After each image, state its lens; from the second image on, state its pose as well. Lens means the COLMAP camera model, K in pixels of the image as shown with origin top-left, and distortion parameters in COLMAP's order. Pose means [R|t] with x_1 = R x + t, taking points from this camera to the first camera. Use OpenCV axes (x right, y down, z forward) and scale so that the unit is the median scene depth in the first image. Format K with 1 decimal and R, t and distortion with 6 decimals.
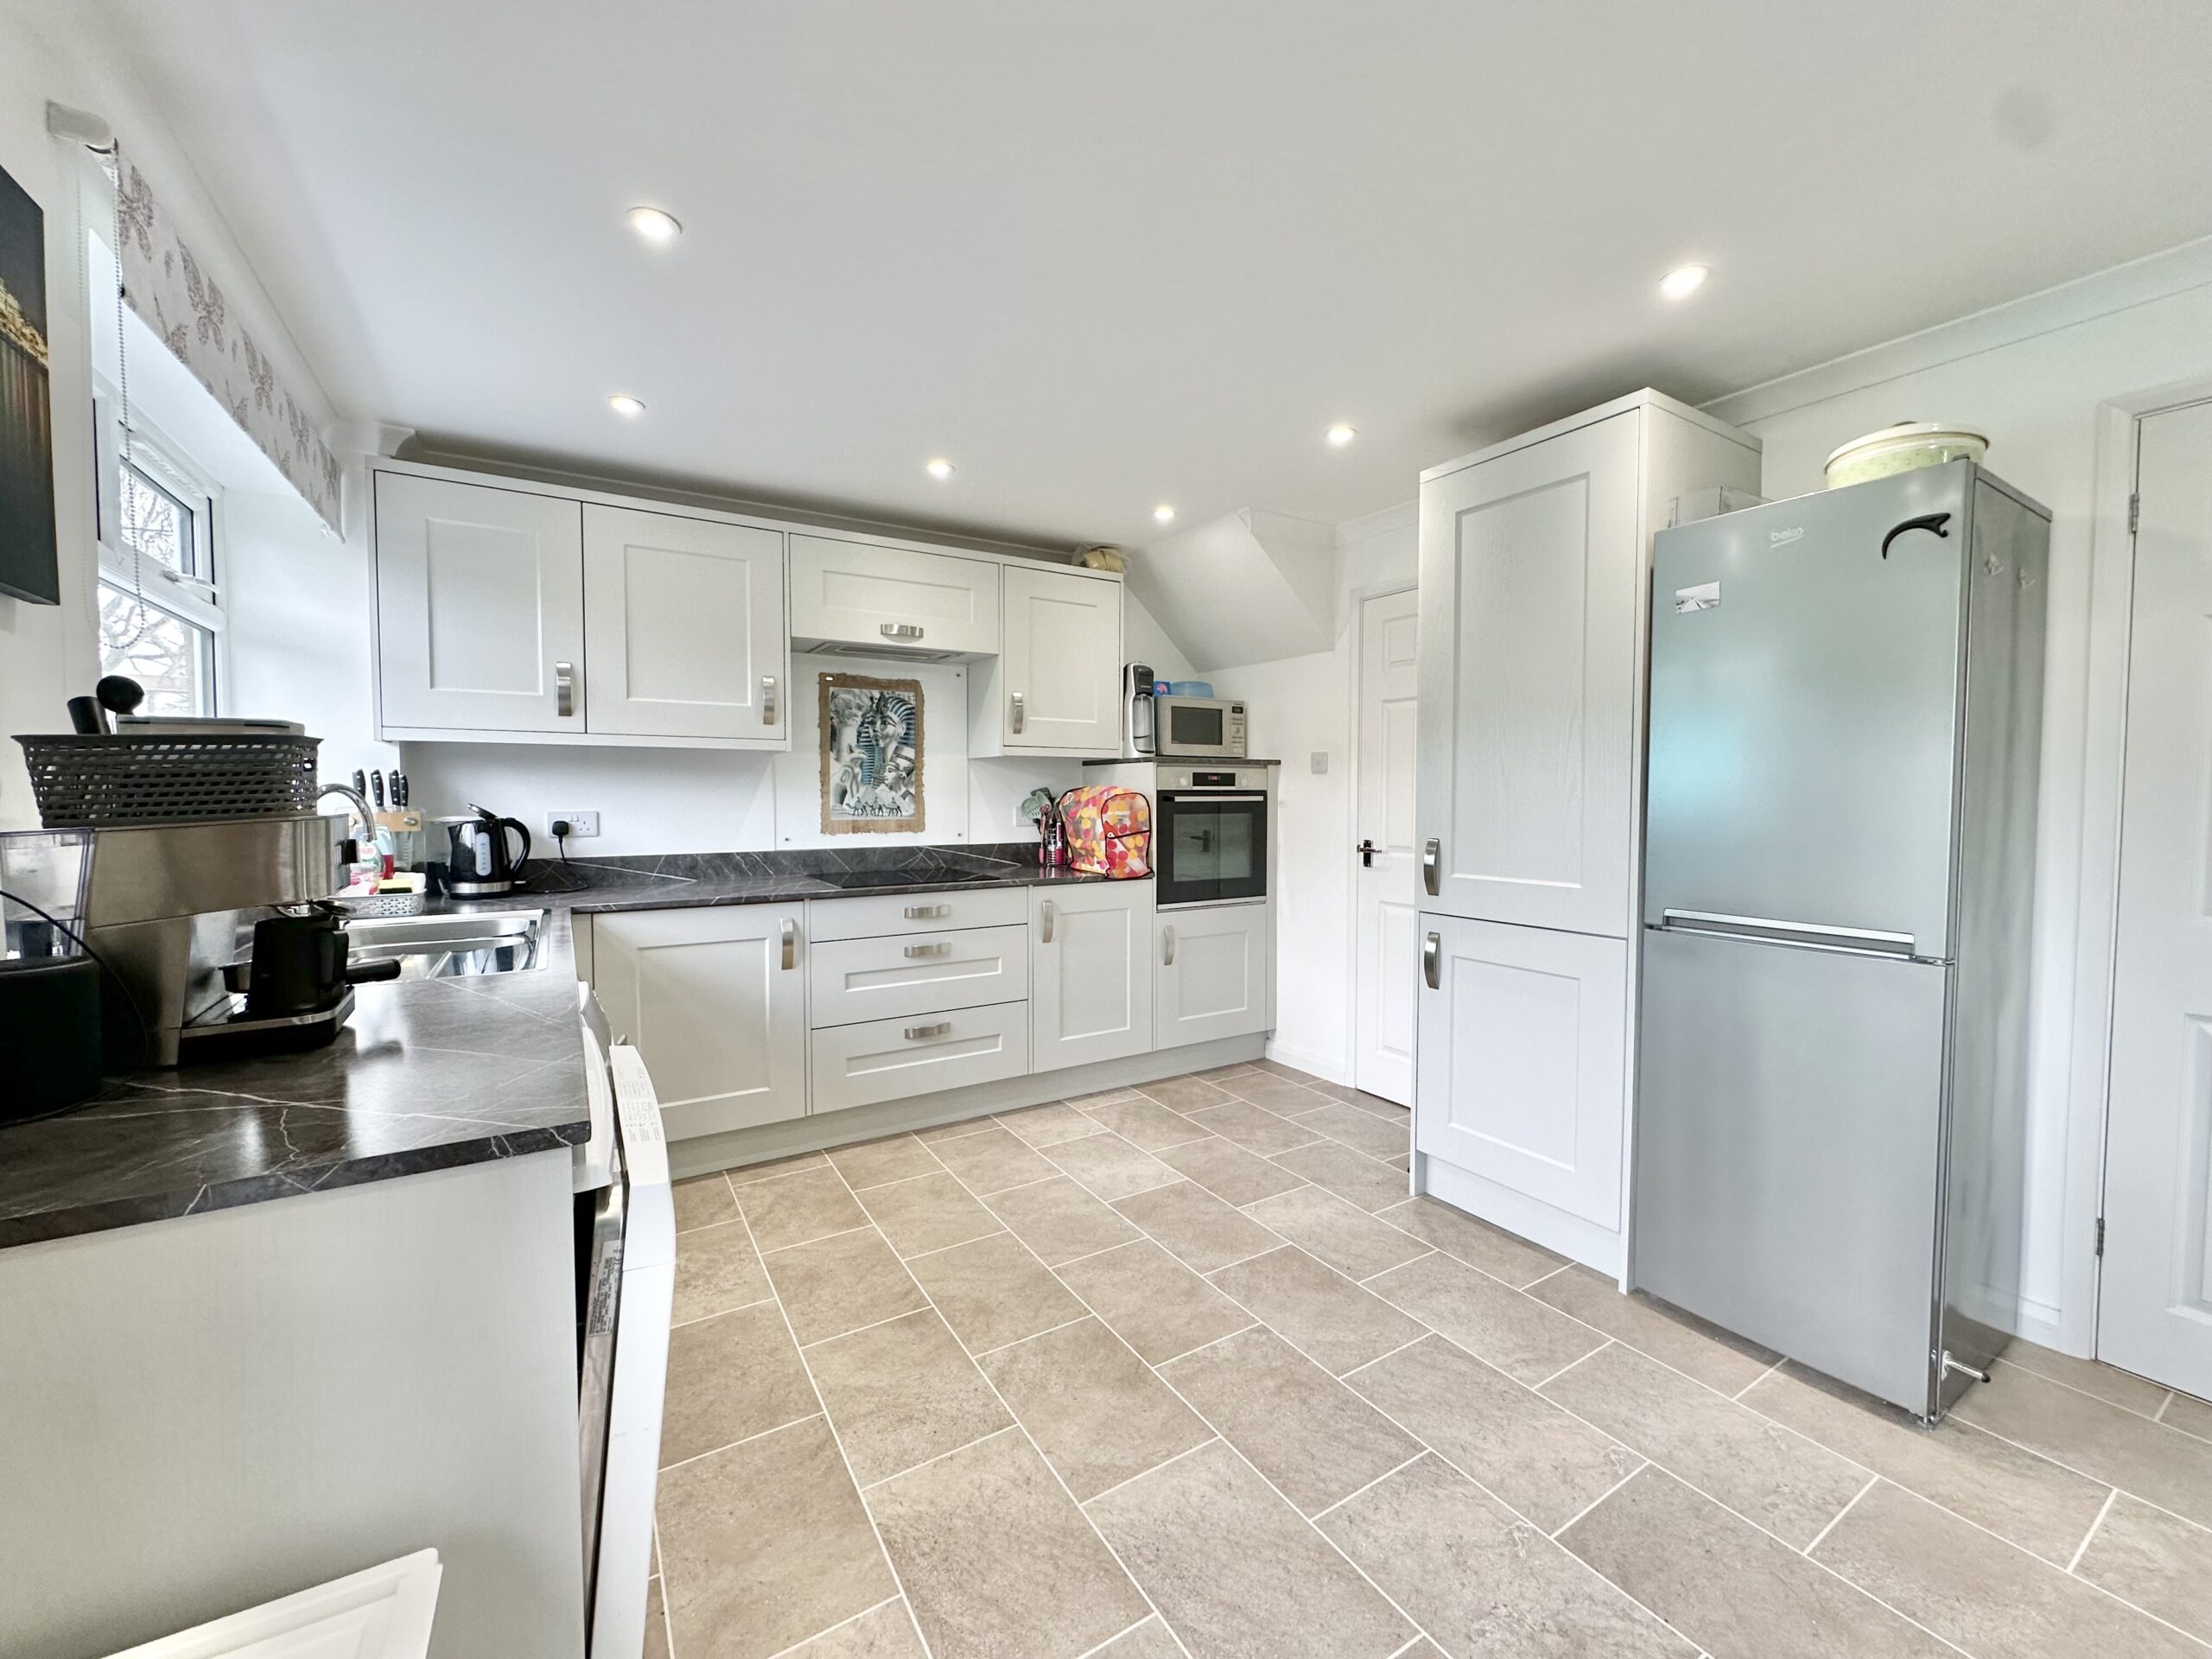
lens RADIAL K [[879.5, 0, 1110.0], [0, 879.5, 828.8], [0, 0, 1]] dist [-0.001724, -0.000041]
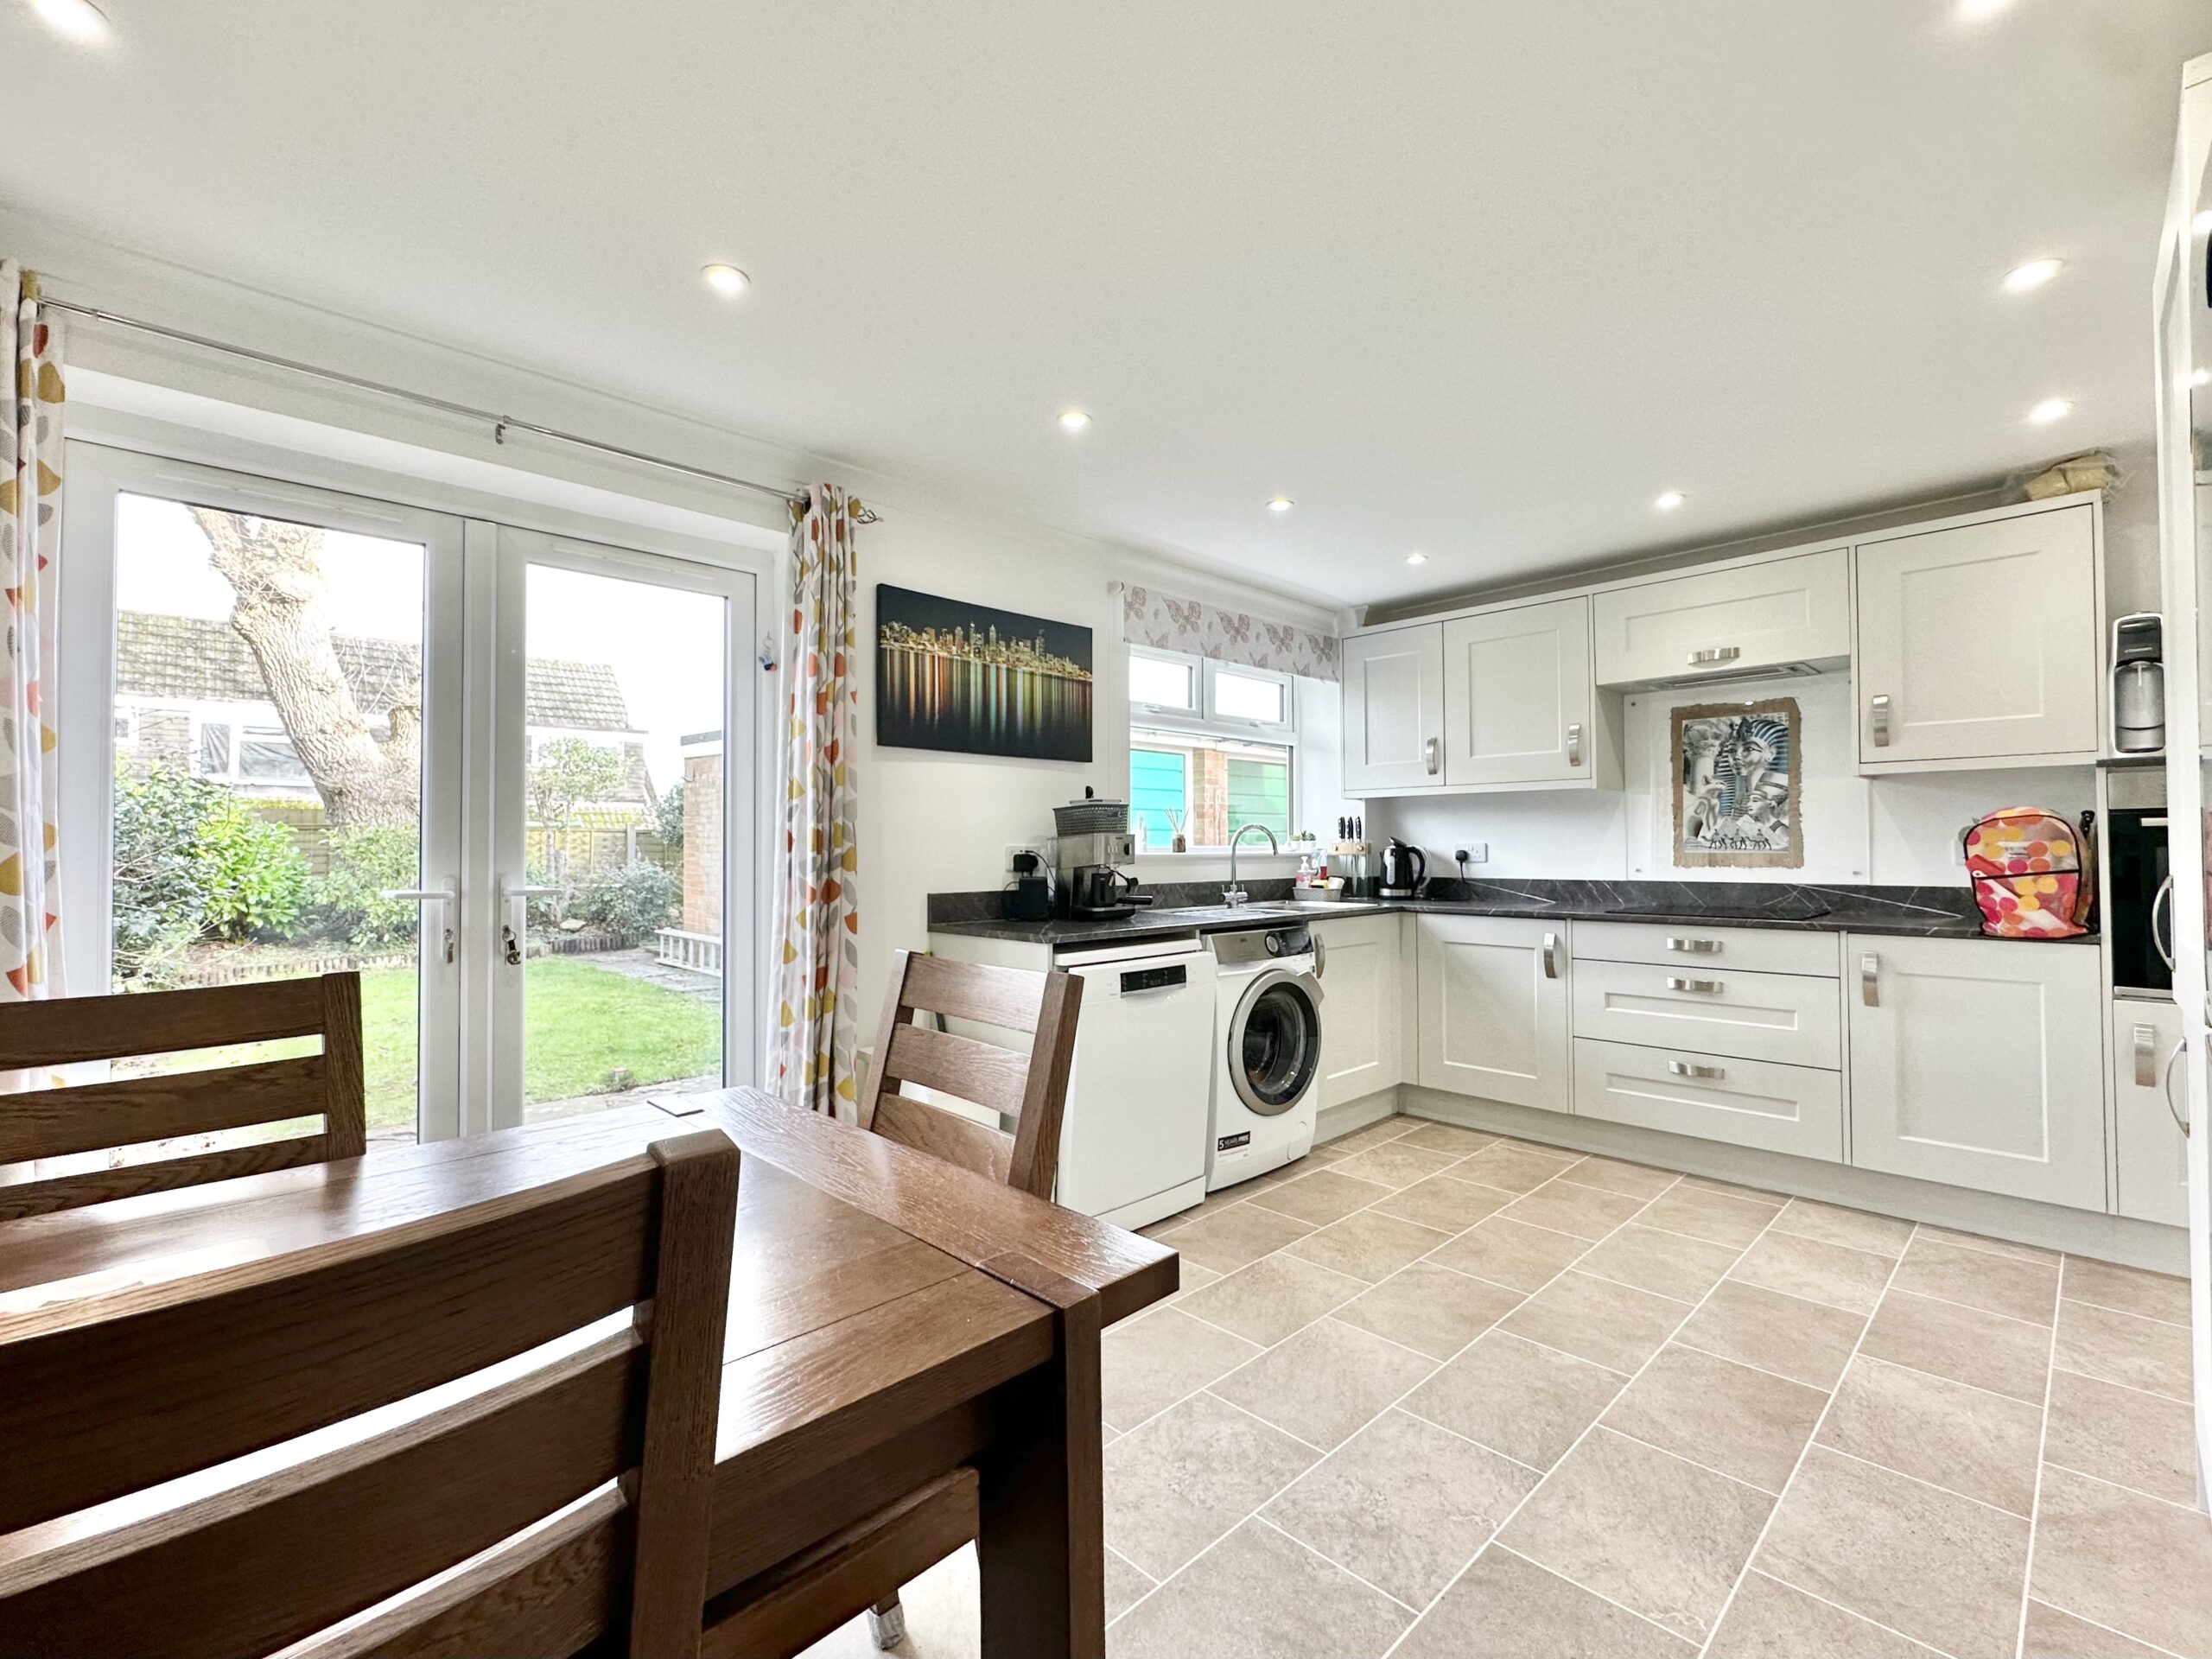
lens RADIAL K [[968.6, 0, 1102.2], [0, 968.6, 828.1], [0, 0, 1]] dist [-0.002639, 0.000290]
pose [[0.211661, -0.020661, -0.977125, 0.671481], [-0.033561, 0.999033, -0.028394, 0.016890], [0.976767, 0.038803, 0.210763, 0.131935]]
